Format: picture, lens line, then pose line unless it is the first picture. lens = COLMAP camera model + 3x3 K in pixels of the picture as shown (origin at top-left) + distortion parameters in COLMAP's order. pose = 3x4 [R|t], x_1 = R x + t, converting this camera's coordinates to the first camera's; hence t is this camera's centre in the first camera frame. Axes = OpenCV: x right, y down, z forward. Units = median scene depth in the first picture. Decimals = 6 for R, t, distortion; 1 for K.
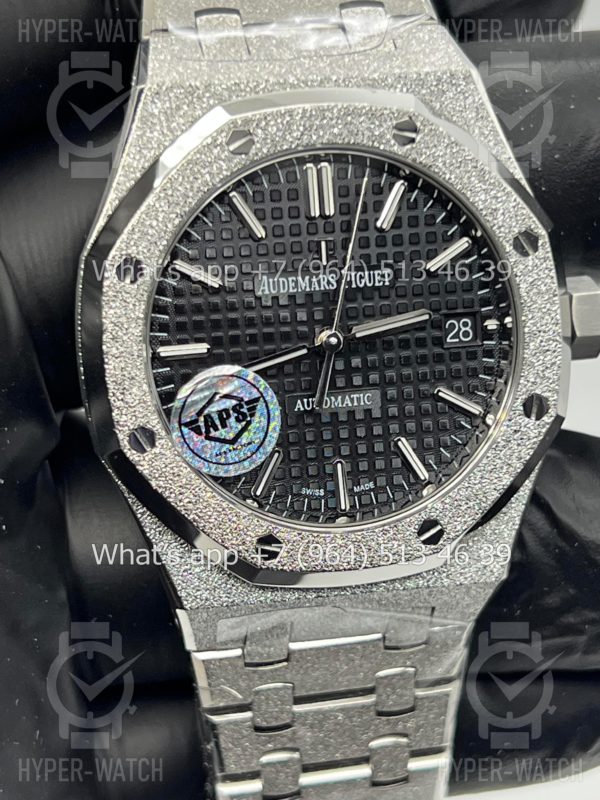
lens RADIAL K [[1961.5, 0, 297.6], [0, 1961.5, 421.0], [0, 0, 1]] dist [0.277985, -0.715527]
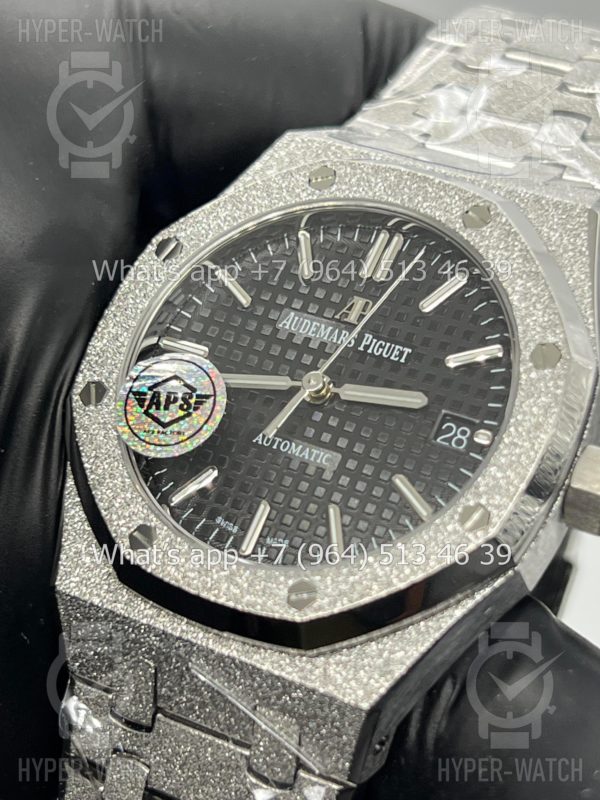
lens RADIAL K [[1961.5, 0, 297.6], [0, 1961.5, 421.0], [0, 0, 1]] dist [0.277985, -0.715527]
pose [[0.778082, 0.251556, -0.575594, 0.551682], [-0.493982, 0.811067, -0.313293, 0.269466], [0.388034, 0.528100, 0.755341, 0.301367]]
